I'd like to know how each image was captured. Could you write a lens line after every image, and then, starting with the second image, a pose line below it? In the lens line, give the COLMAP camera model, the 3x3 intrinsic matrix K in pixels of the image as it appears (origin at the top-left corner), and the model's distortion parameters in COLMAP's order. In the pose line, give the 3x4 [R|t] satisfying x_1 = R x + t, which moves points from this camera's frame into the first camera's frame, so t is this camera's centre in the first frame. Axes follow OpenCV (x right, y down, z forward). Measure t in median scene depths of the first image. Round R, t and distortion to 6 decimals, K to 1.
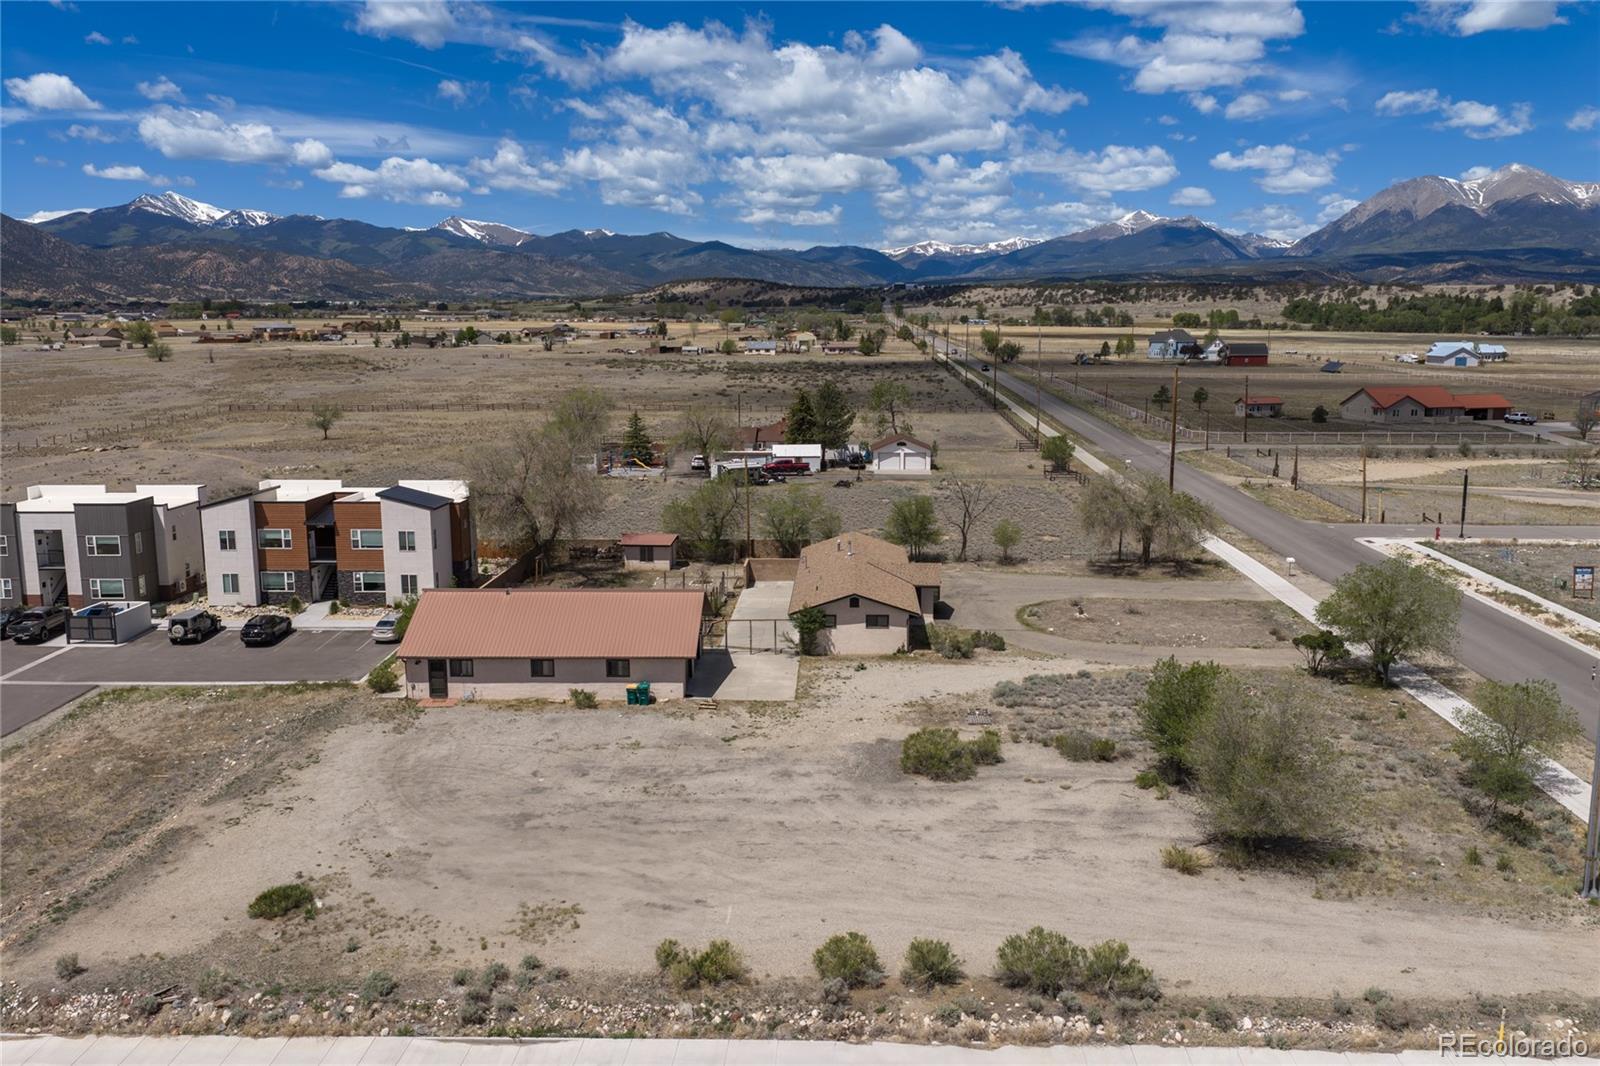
lens RADIAL K [[1318.8, 0, 797.4], [0, 1318.8, 531.6], [0, 0, 1]] dist [0.011943, -0.016469]
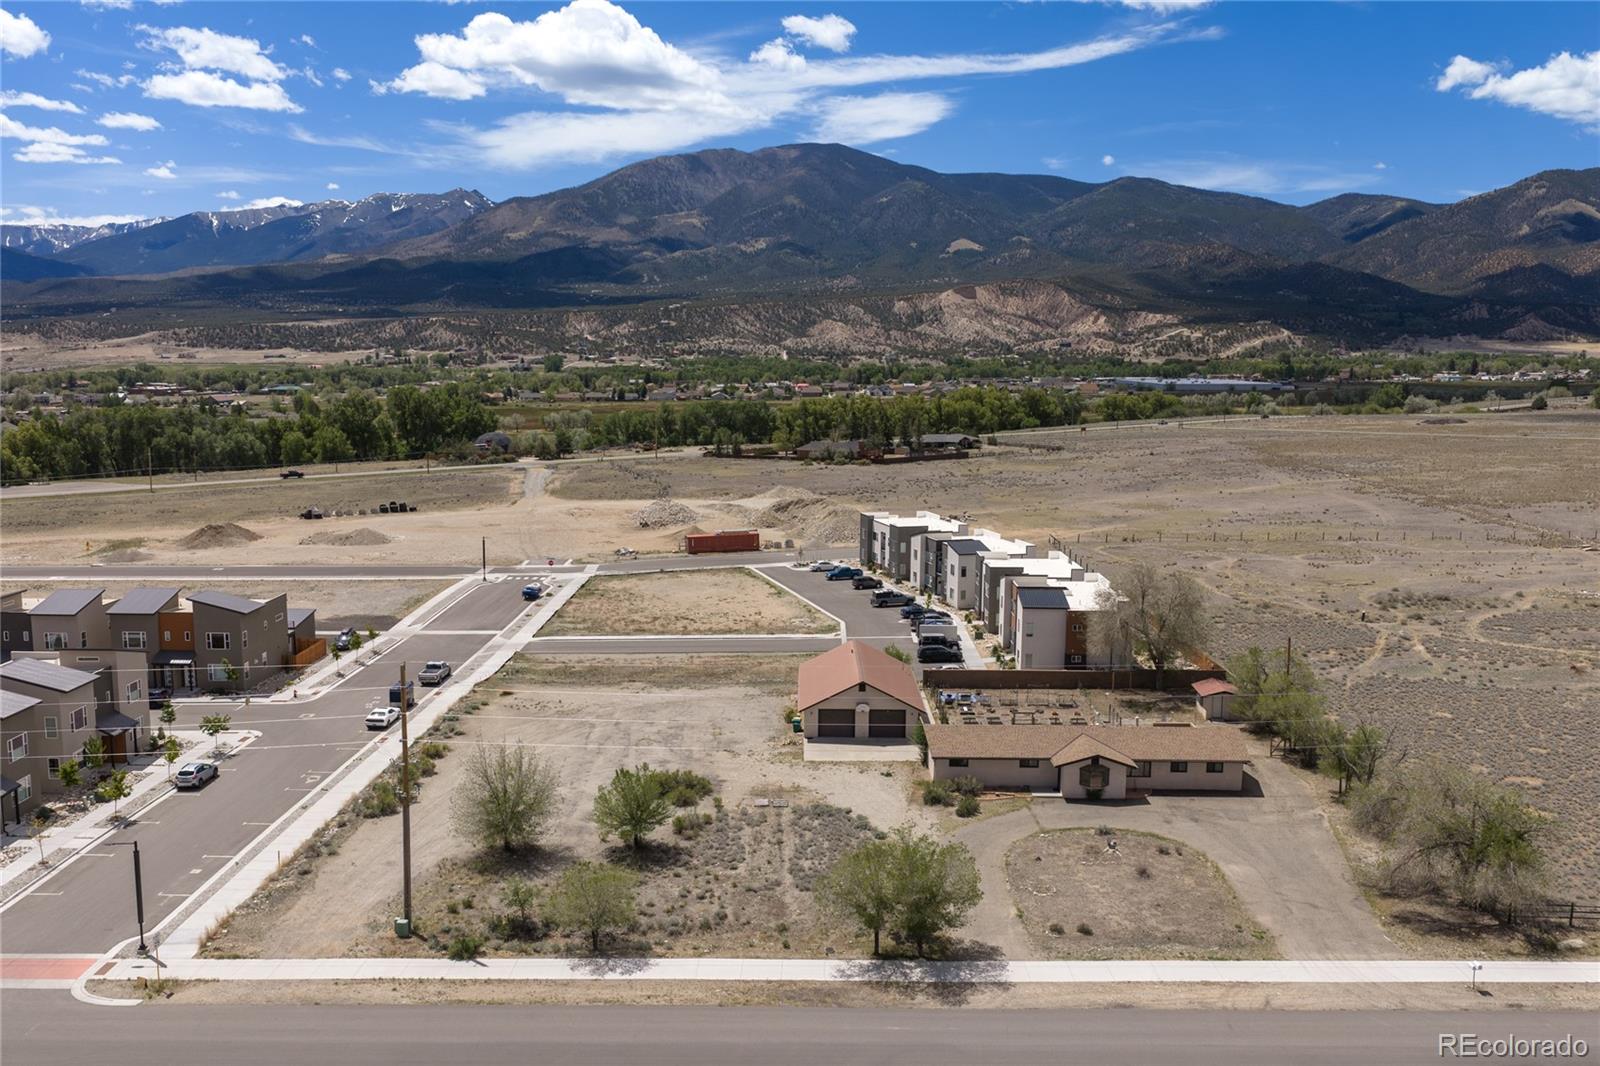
lens RADIAL K [[1318.8, 0, 797.4], [0, 1318.8, 531.6], [0, 0, 1]] dist [0.011943, -0.016469]
pose [[0.031189, 0.141653, -0.989425, 1.342104], [-0.166454, 0.976819, 0.134602, -0.300829], [0.985556, 0.160495, 0.054045, 0.831552]]
